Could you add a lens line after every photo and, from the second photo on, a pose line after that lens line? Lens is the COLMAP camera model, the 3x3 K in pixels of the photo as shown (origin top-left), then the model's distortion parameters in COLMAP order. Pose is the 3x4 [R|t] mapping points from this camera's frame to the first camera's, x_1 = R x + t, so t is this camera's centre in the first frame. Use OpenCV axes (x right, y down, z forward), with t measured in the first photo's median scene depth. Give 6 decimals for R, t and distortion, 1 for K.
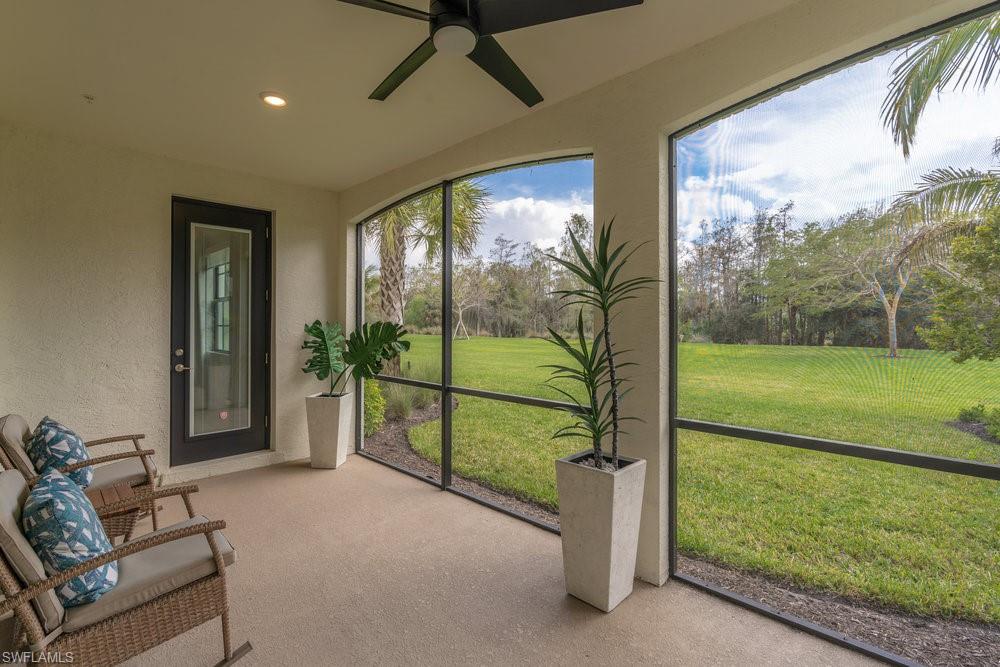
lens RADIAL K [[453.8, 0, 495.5], [0, 453.8, 326.6], [0, 0, 1]] dist [-0.009528, -0.000568]
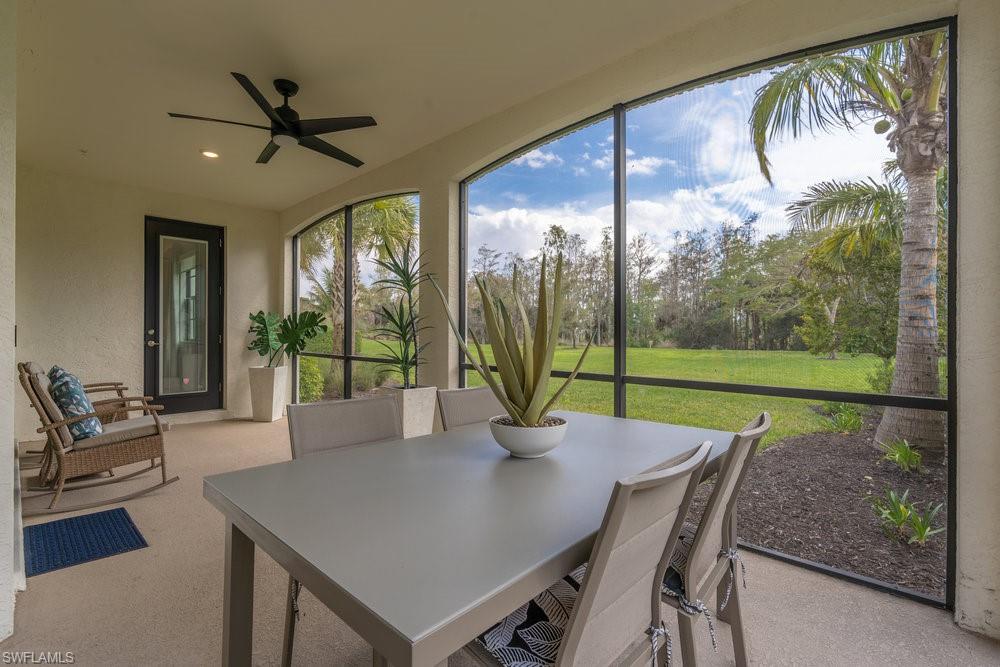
lens RADIAL K [[454.5, 0, 500.6], [0, 454.5, 339.8], [0, 0, 1]] dist [-0.014281, 0.000698]
pose [[0.999814, 0.000028, 0.019296, 0.275761], [-0.000146, 0.999981, 0.006105, 0.062883], [-0.019296, -0.006107, 0.999795, -0.317456]]
